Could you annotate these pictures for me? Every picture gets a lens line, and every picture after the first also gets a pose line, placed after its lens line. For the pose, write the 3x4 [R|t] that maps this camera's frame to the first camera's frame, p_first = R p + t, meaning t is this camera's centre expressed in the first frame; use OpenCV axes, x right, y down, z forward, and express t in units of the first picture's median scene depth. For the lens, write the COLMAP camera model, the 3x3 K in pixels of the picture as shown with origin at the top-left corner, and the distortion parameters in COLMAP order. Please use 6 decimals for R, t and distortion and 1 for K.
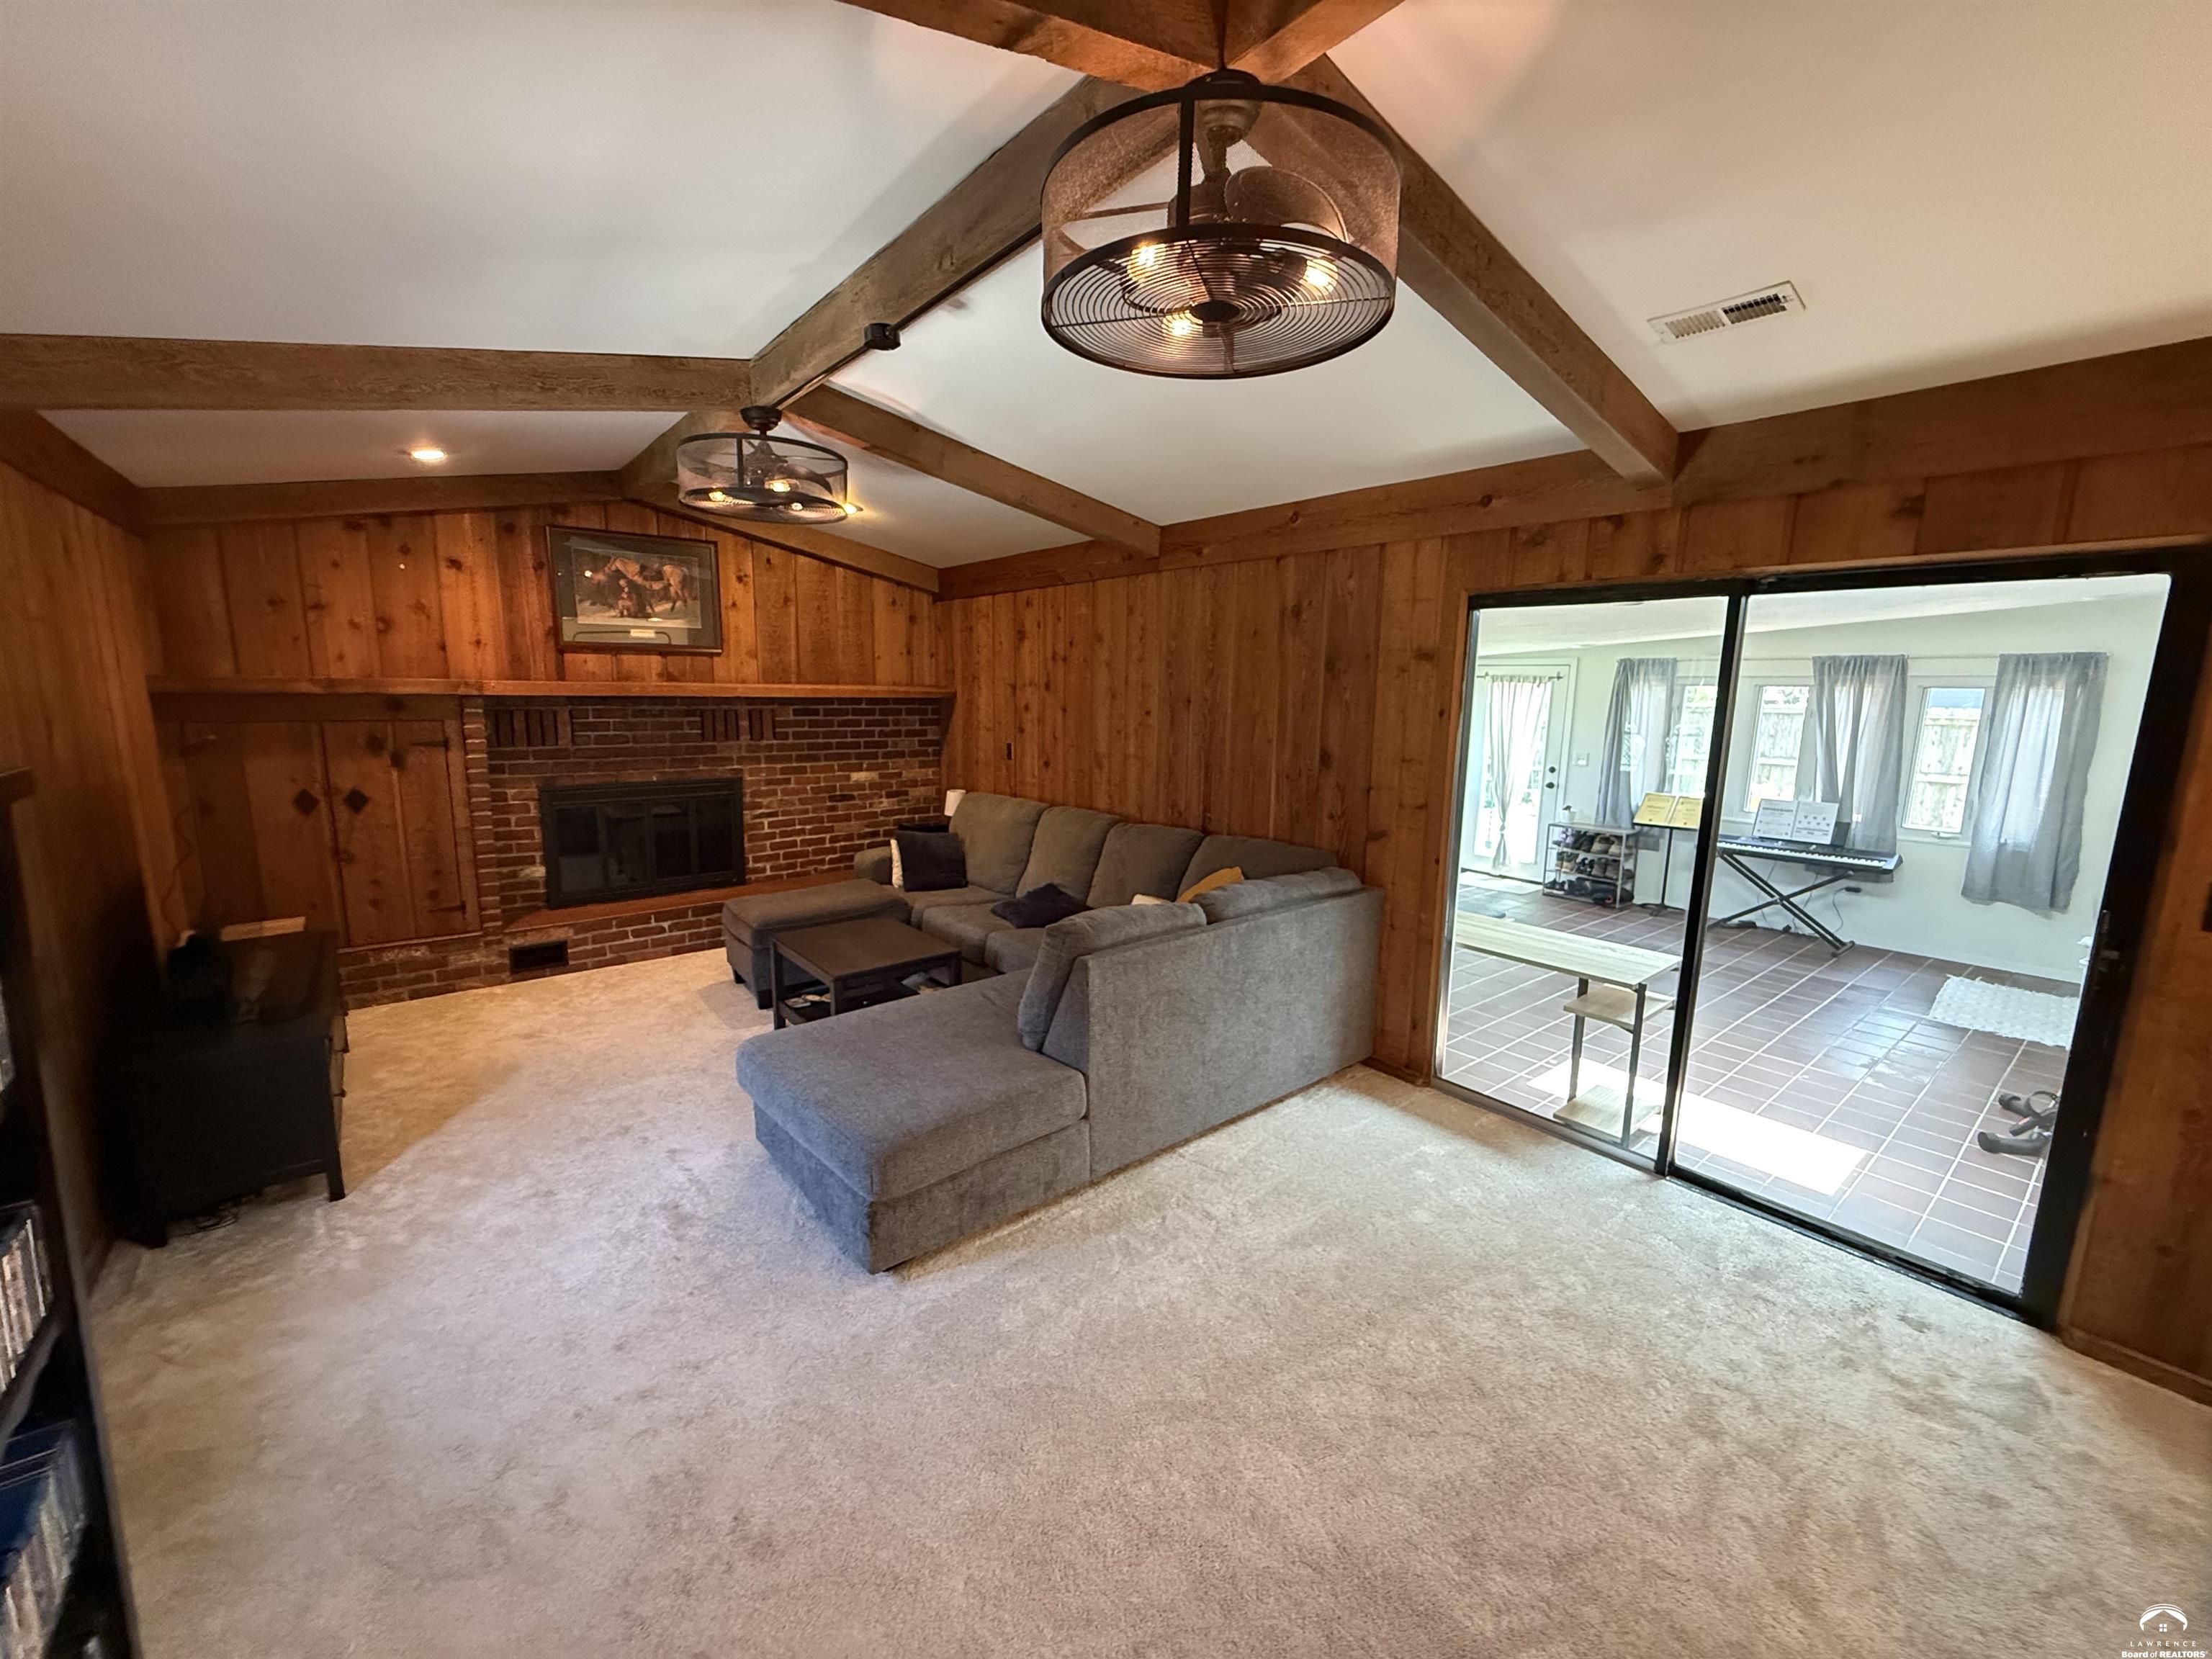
lens RADIAL K [[882.5, 0, 1096.8], [0, 882.5, 829.8], [0, 0, 1]] dist [-0.000899, 0.000164]
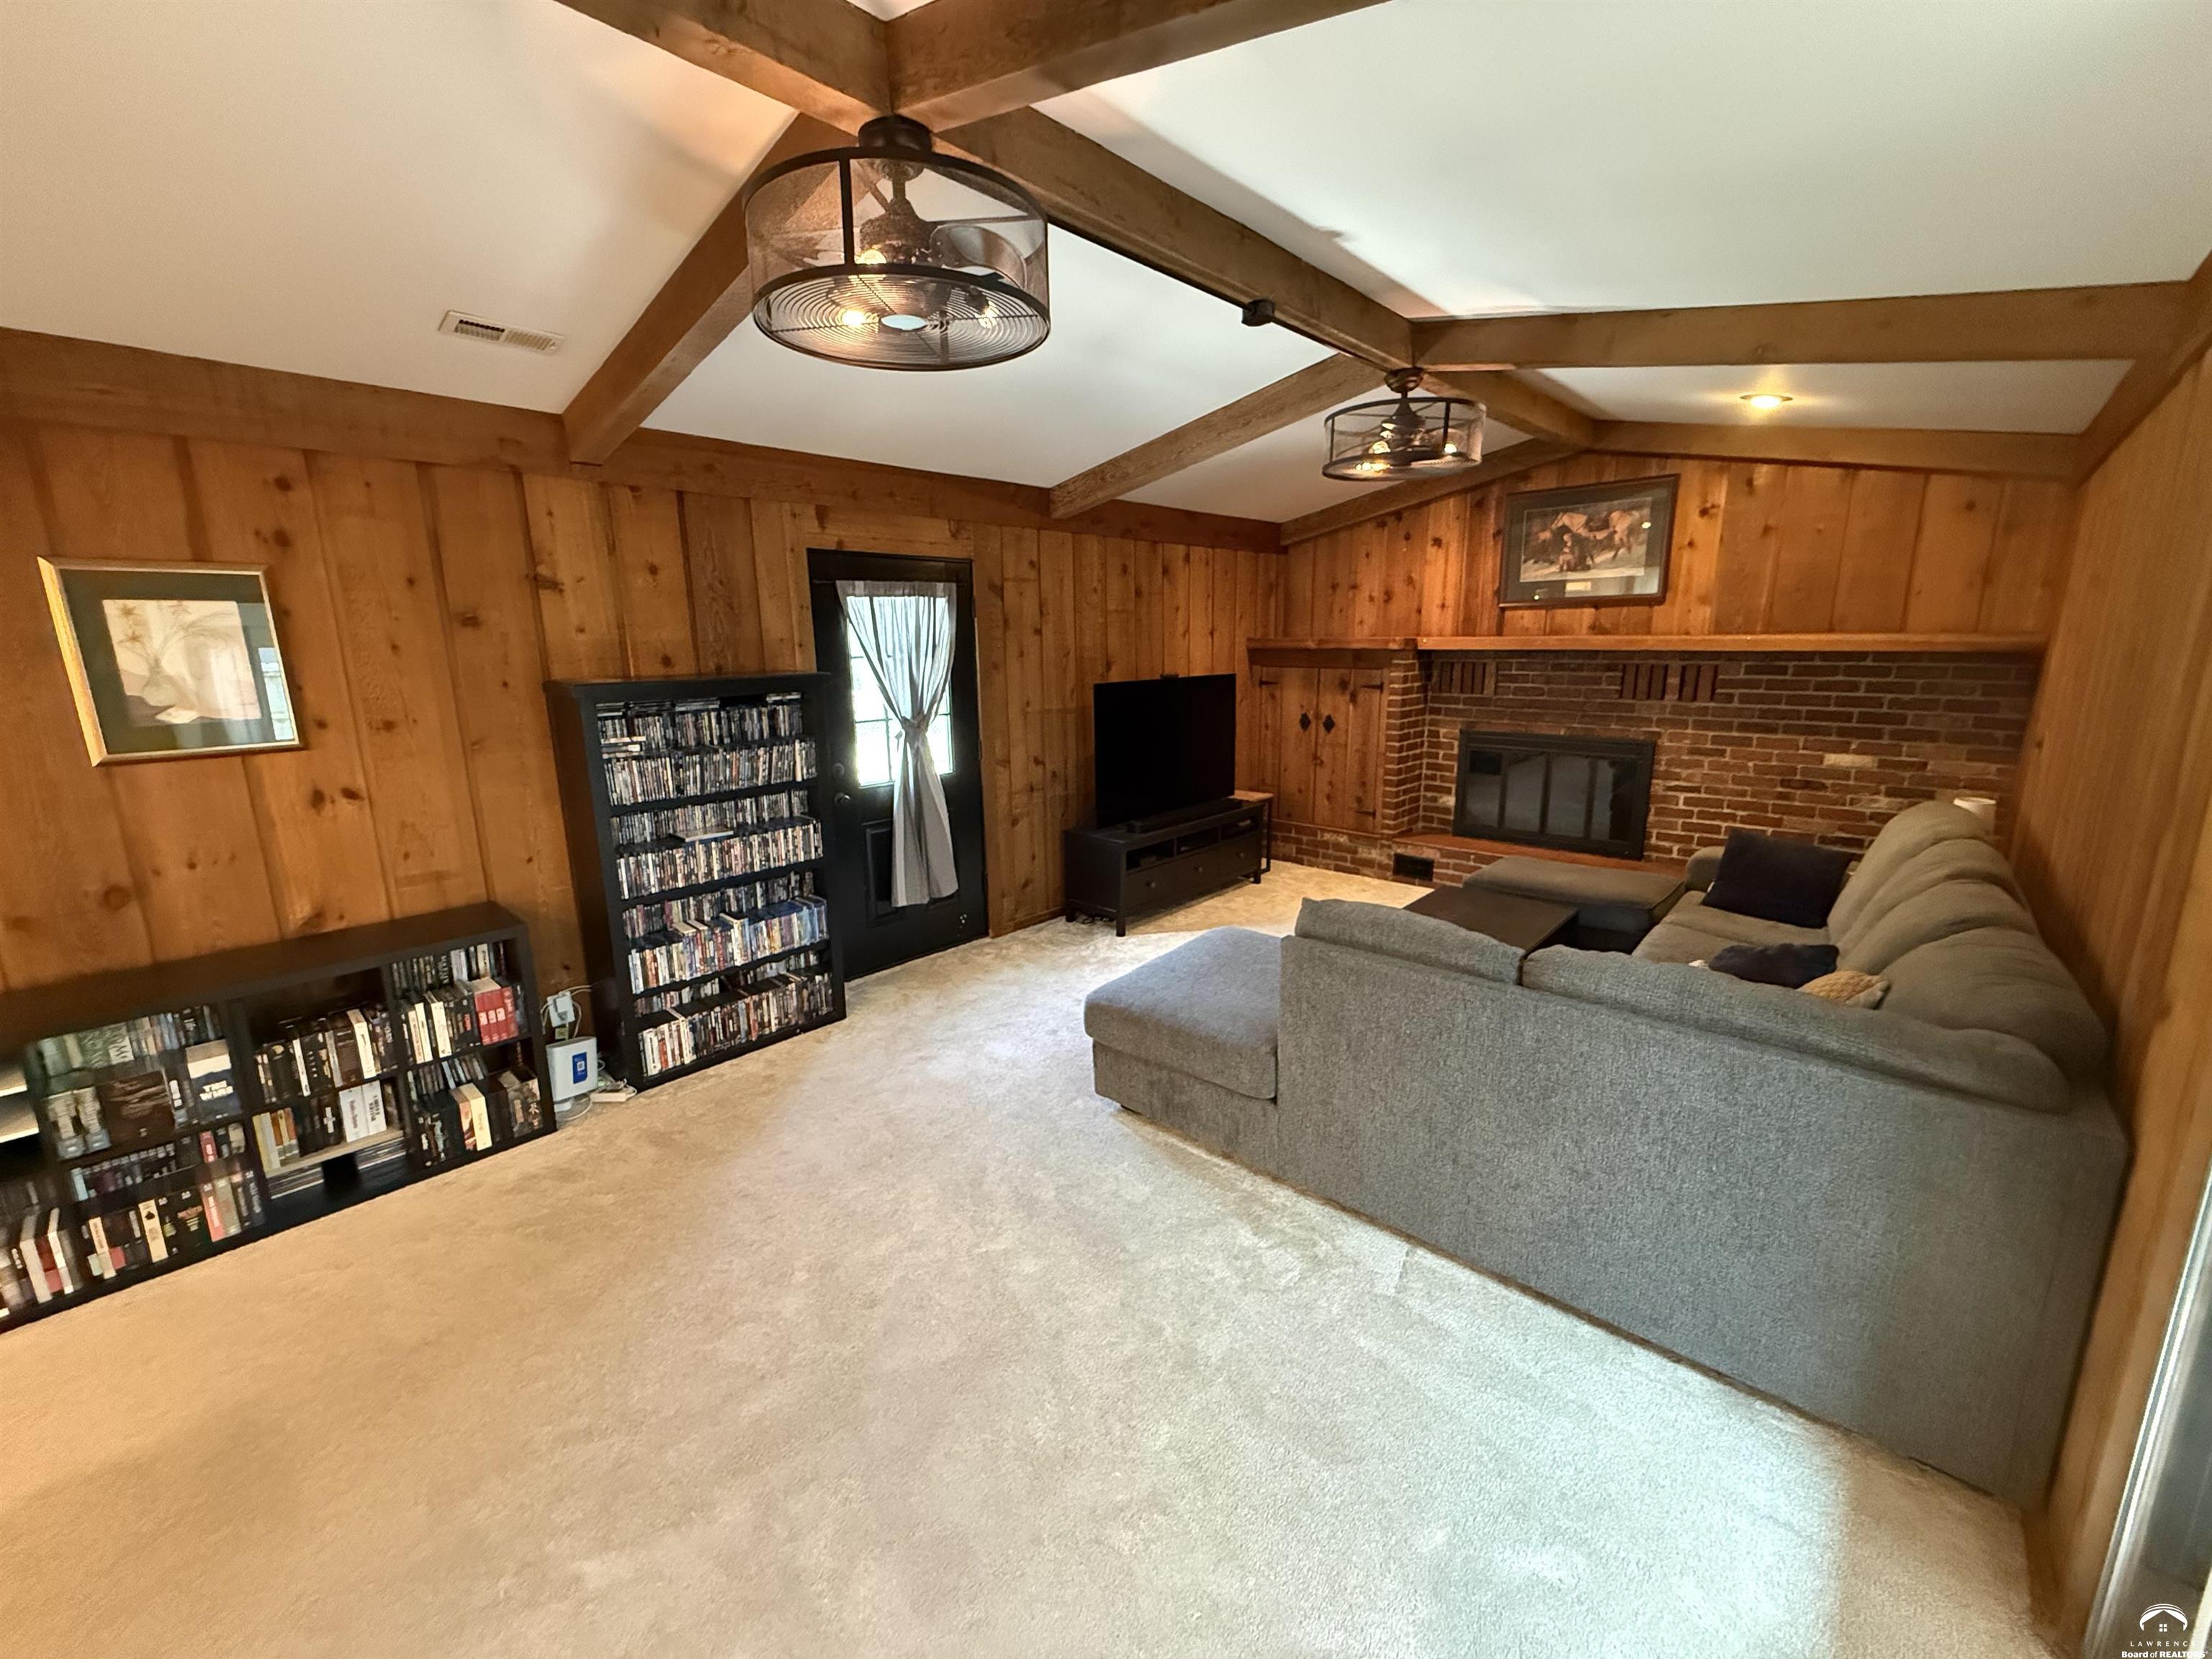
lens RADIAL K [[882.5, 0, 1096.8], [0, 882.5, 829.8], [0, 0, 1]] dist [-0.000899, 0.000164]
pose [[0.146373, 0.194398, -0.969940, 0.477159], [-0.147019, 0.973887, 0.173003, -0.052872], [0.978243, 0.117277, 0.171131, 0.368902]]
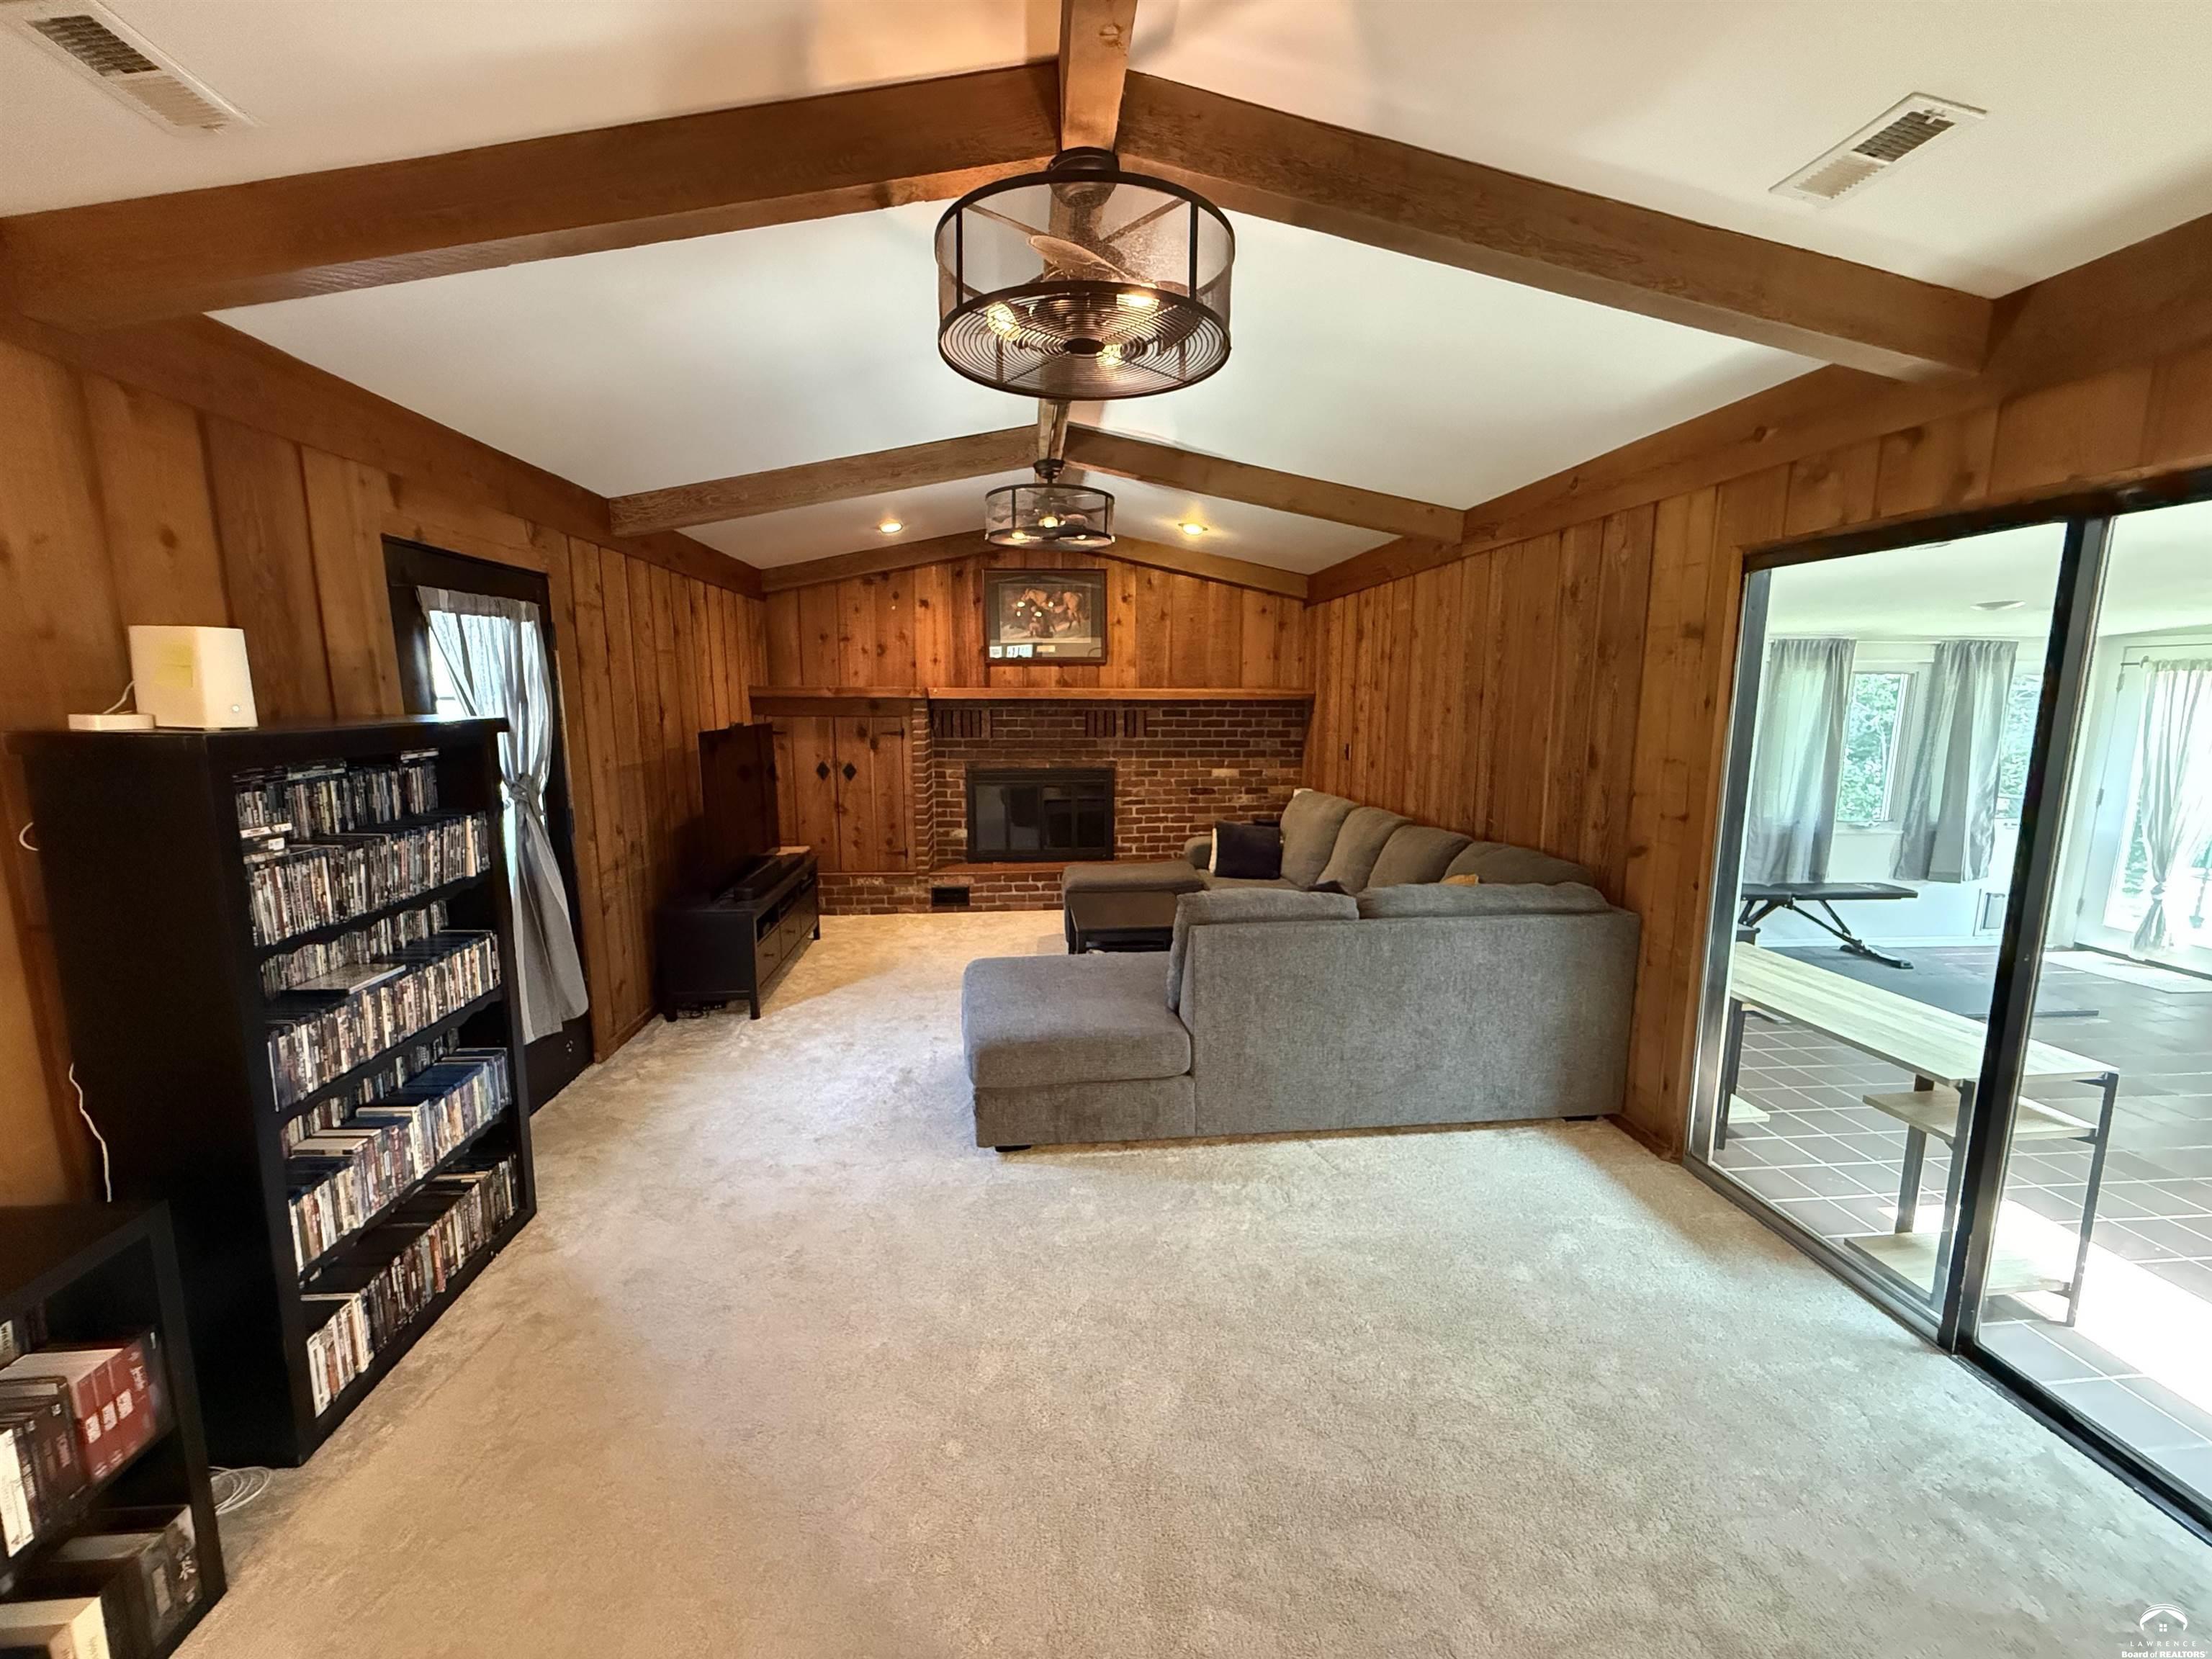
lens RADIAL K [[882.5, 0, 1096.8], [0, 882.5, 829.8], [0, 0, 1]] dist [-0.000899, 0.000164]
pose [[0.831771, 0.071192, -0.550536, 0.274903], [-0.078889, 0.996836, 0.009716, 0.014894], [0.549485, 0.035350, 0.834755, 0.014569]]
